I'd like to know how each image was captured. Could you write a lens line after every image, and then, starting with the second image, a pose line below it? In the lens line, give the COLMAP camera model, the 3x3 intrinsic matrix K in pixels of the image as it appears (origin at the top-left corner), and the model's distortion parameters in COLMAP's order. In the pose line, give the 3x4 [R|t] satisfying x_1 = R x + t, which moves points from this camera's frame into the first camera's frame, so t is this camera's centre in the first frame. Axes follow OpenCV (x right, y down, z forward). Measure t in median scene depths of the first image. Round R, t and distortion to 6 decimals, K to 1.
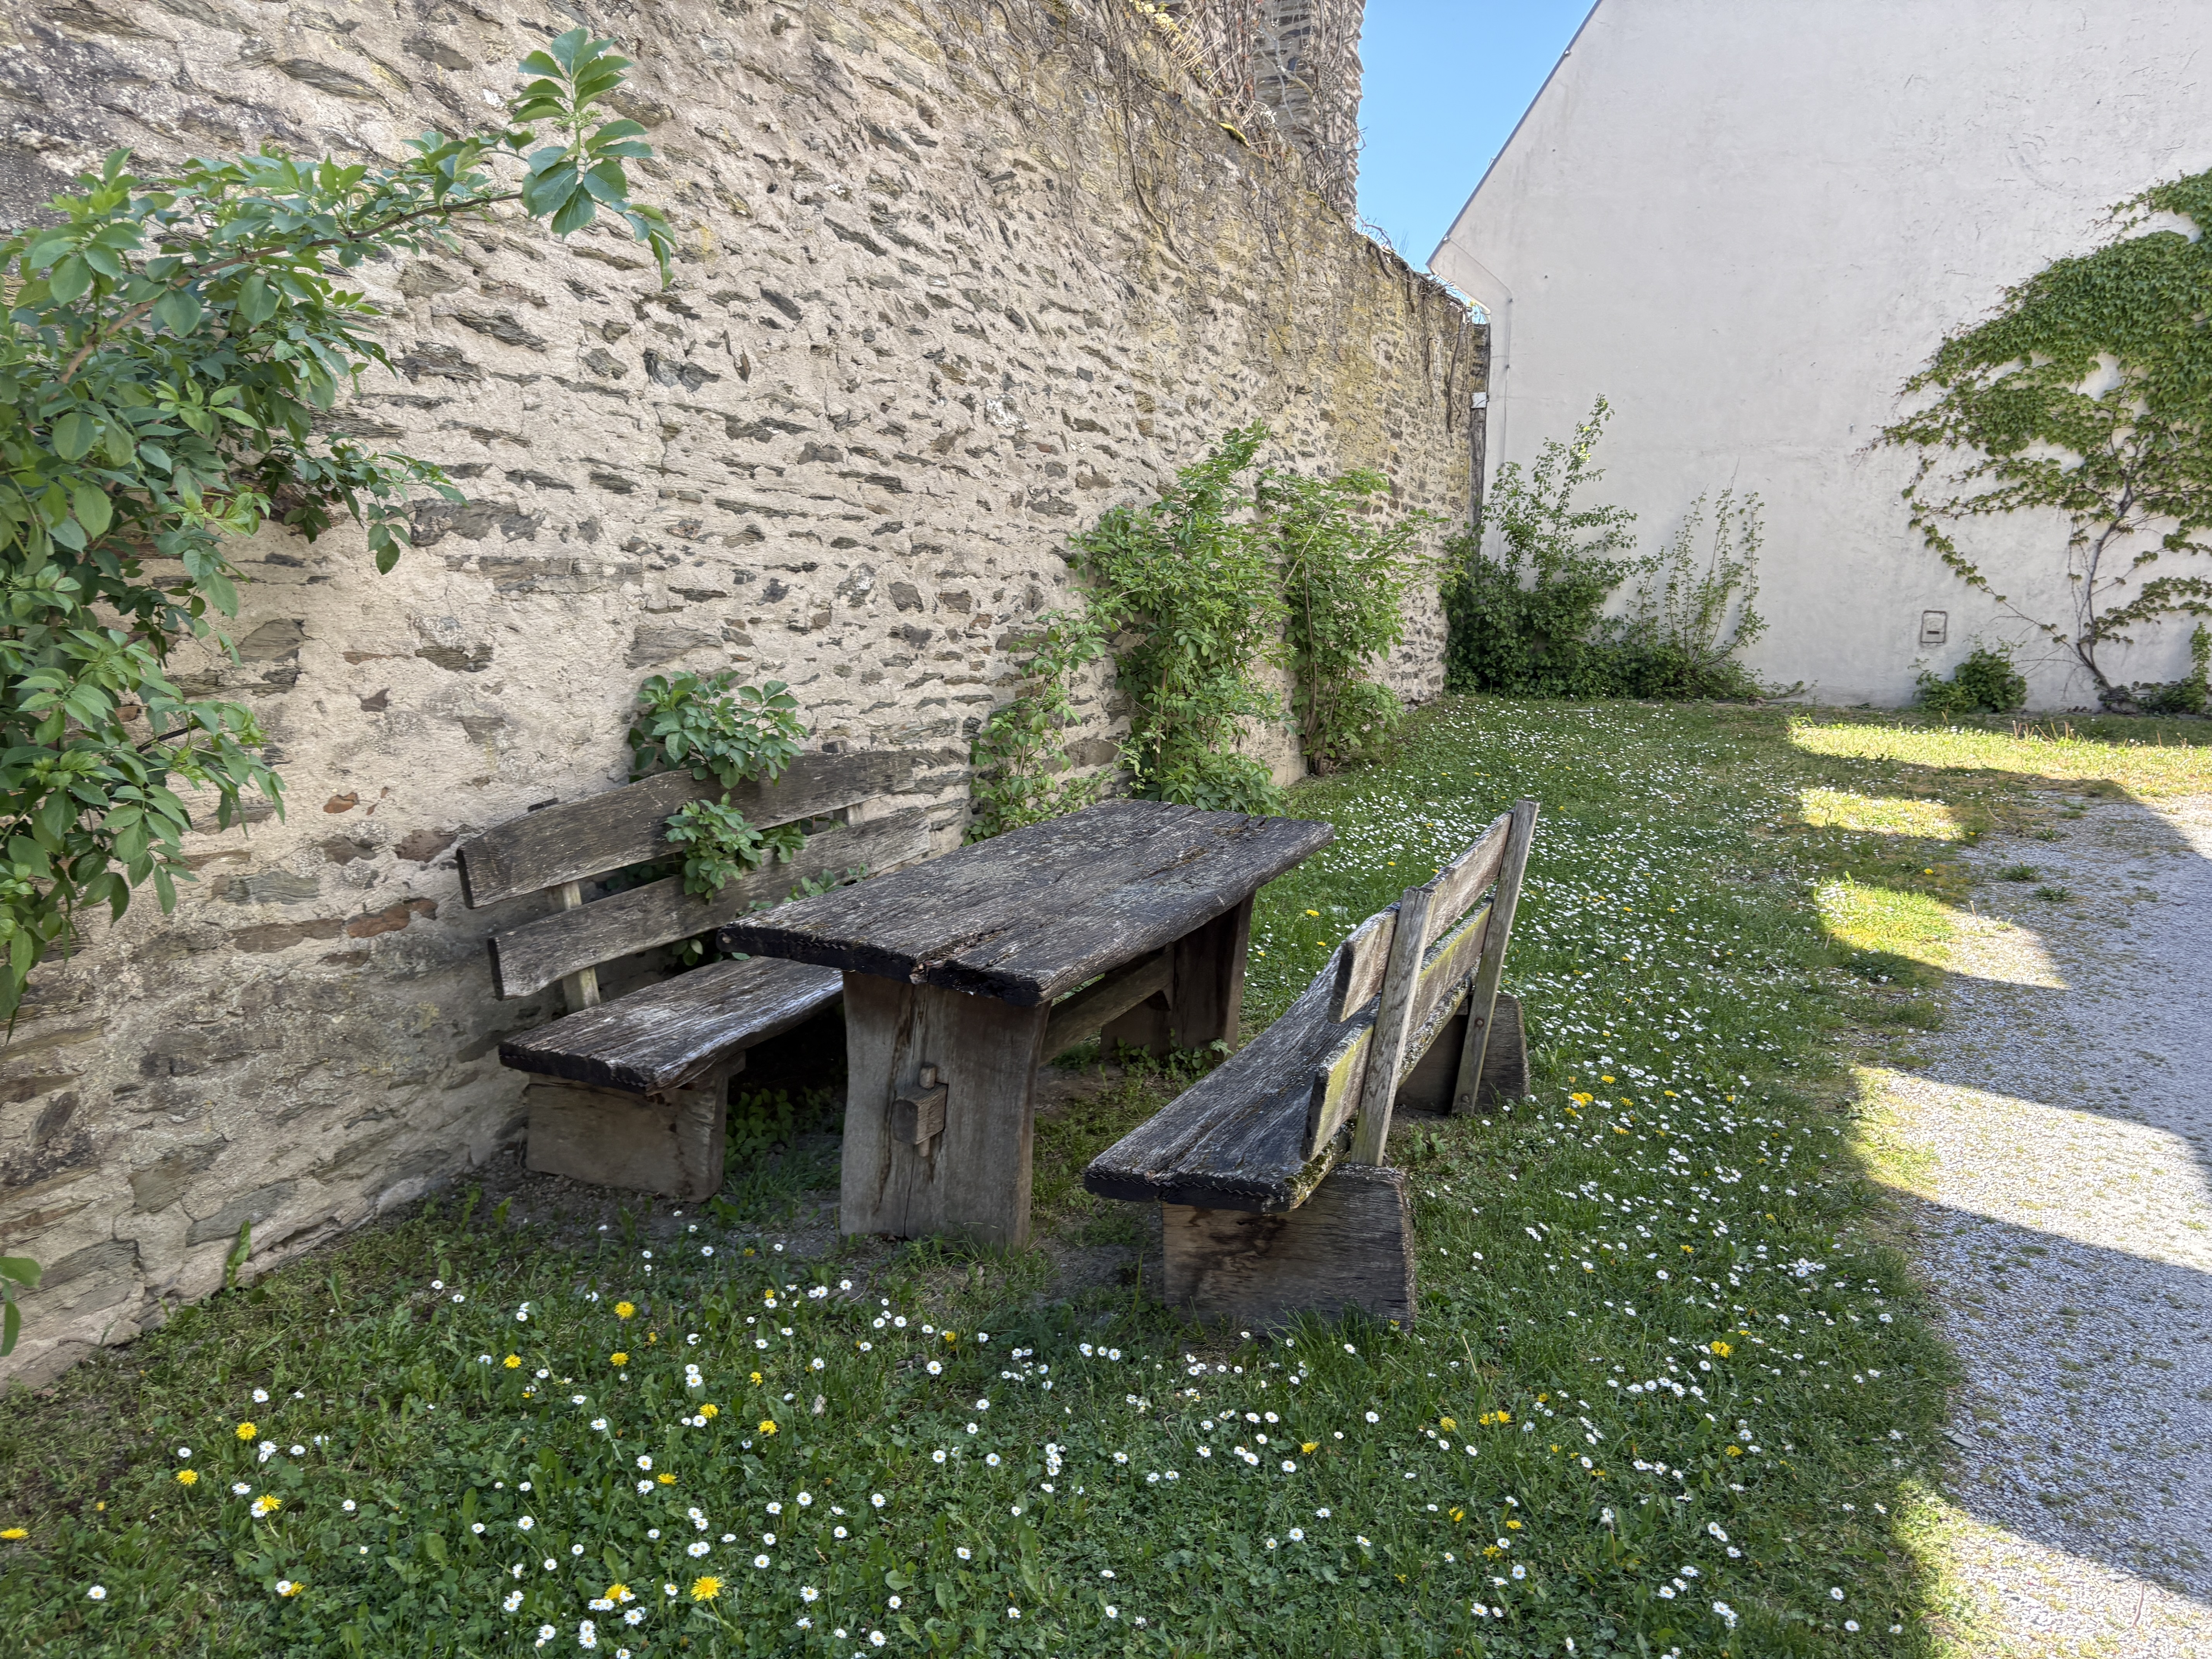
lens RADIAL K [[1673.0, 0, 1112.8], [0, 1673.0, 817.5], [0, 0, 1]] dist [0.093602, -0.100768]
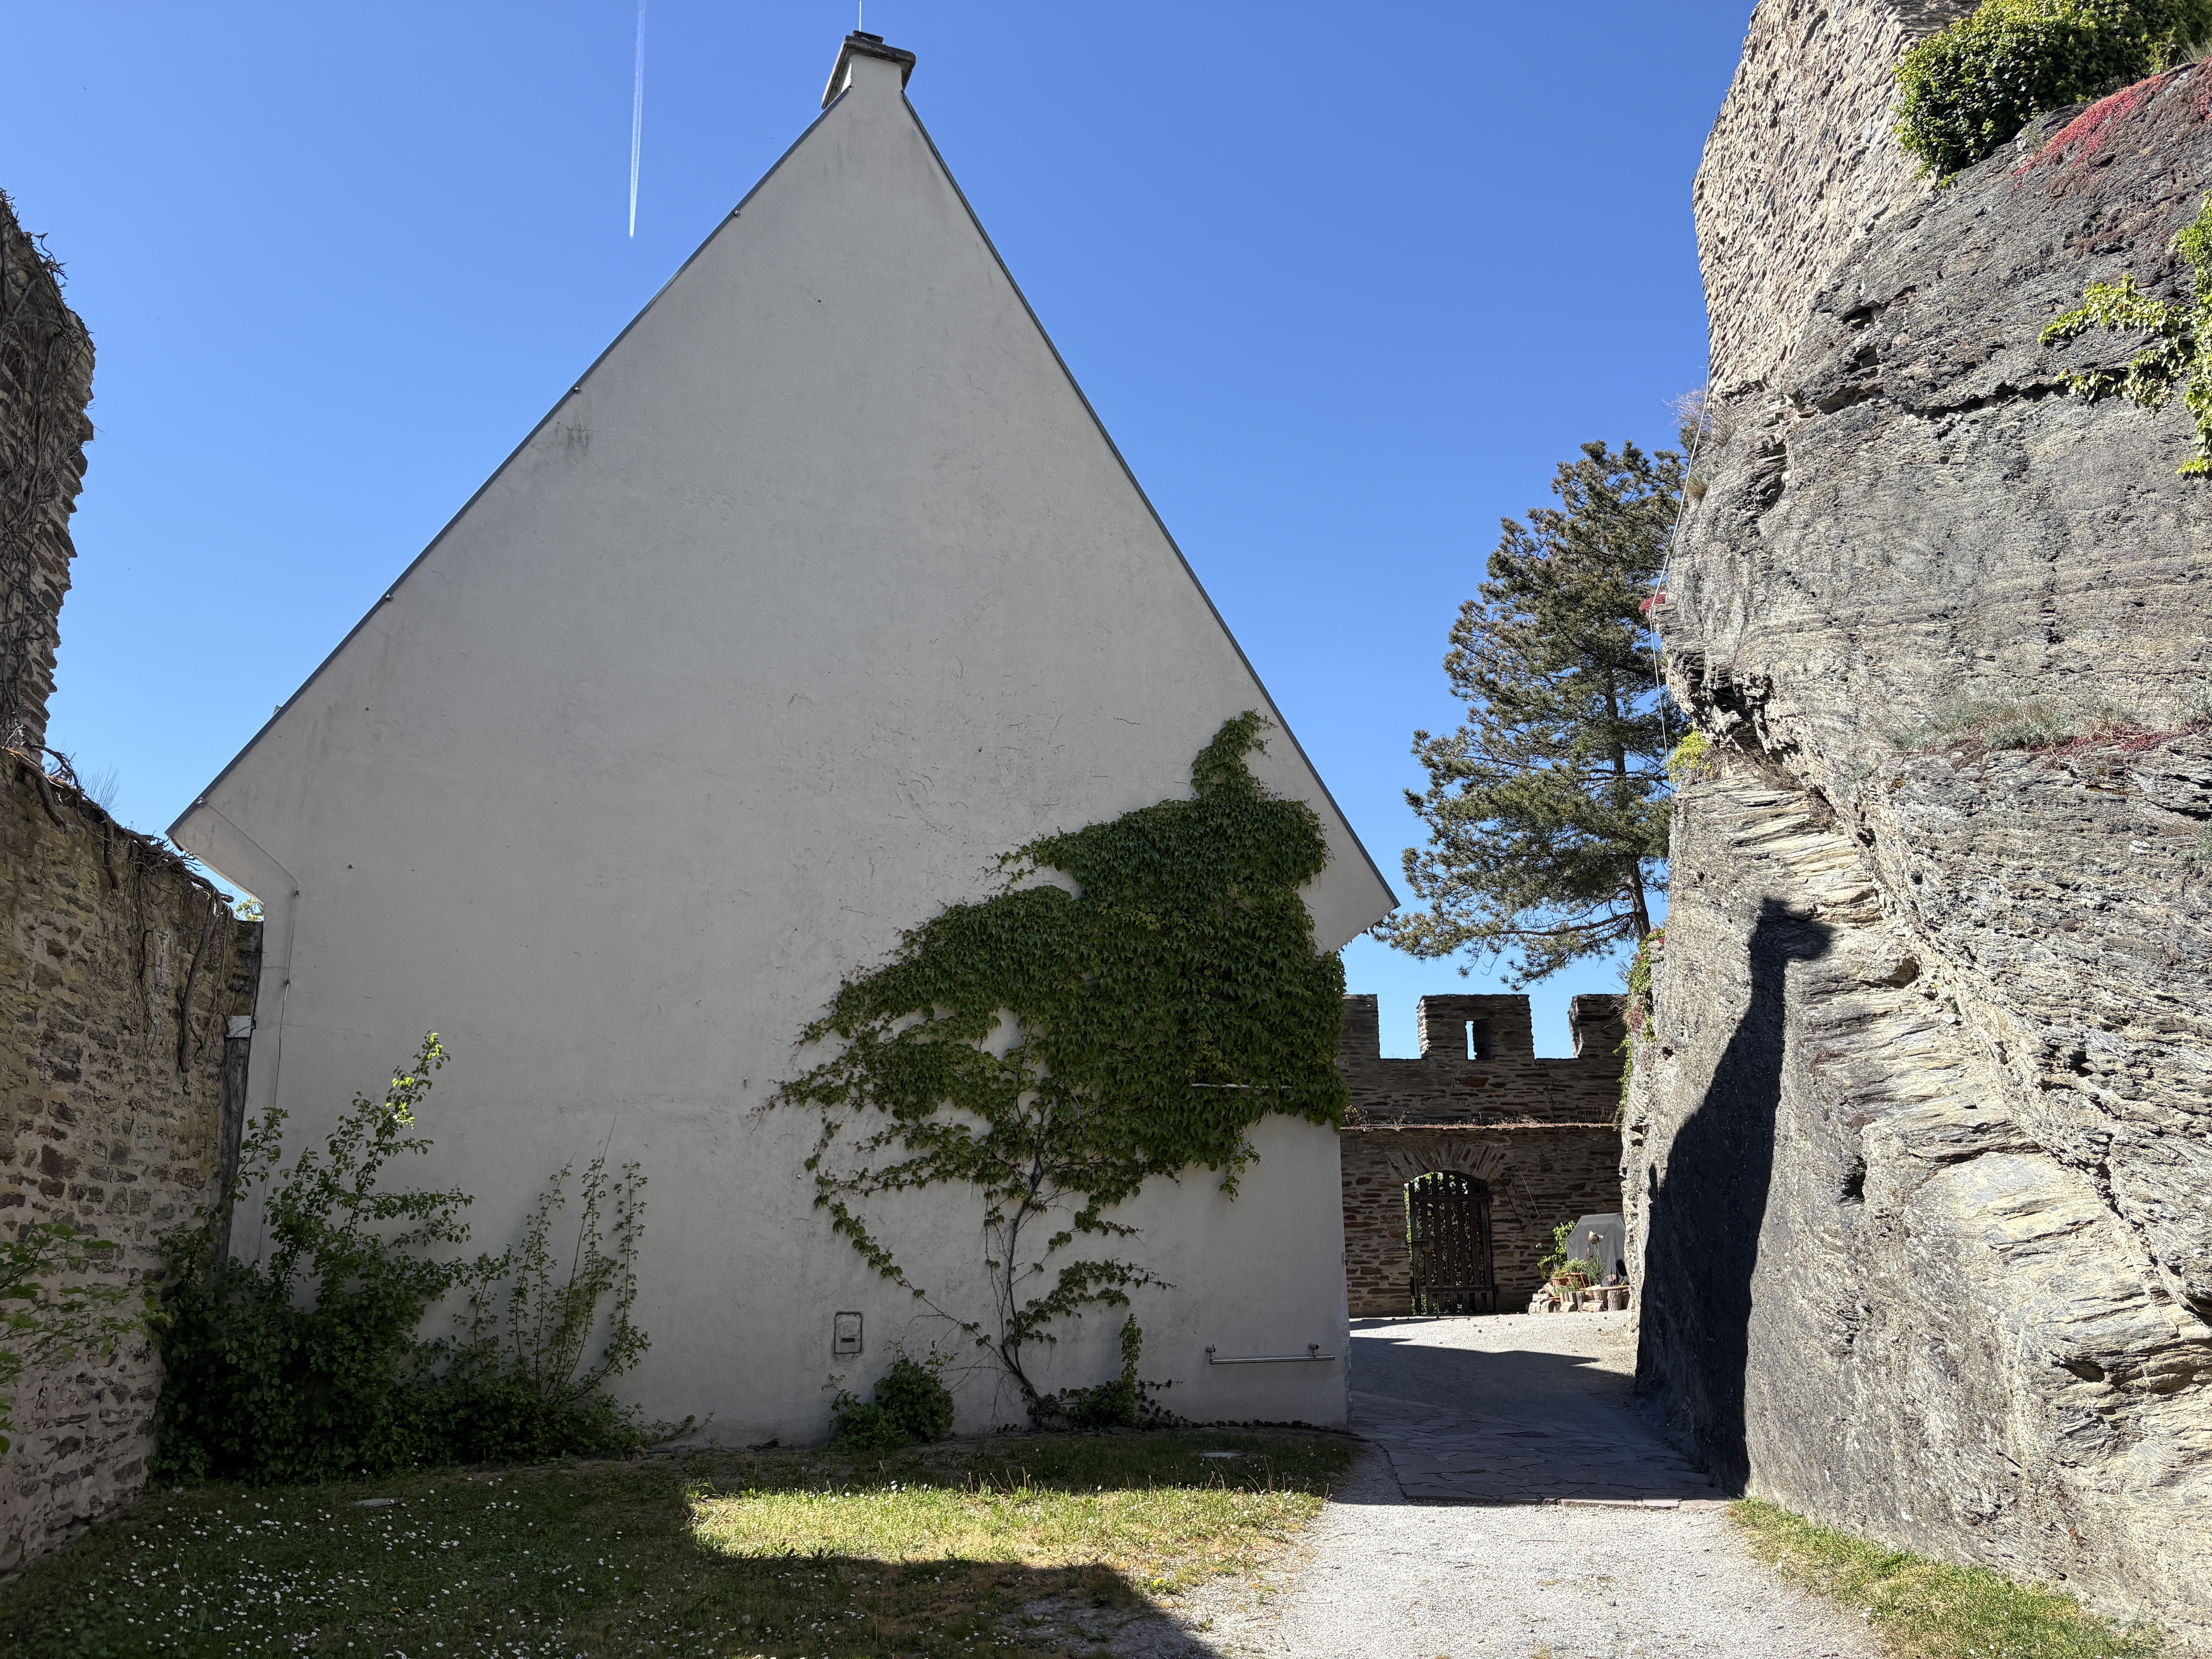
lens RADIAL K [[1673.0, 0, 1112.8], [0, 1673.0, 817.5], [0, 0, 1]] dist [0.093602, -0.100768]
pose [[0.798902, 0.118016, 0.589769, 0.089509], [0.103635, 0.938885, -0.328261, -0.068286], [-0.592465, 0.323369, 0.737847, 0.272975]]
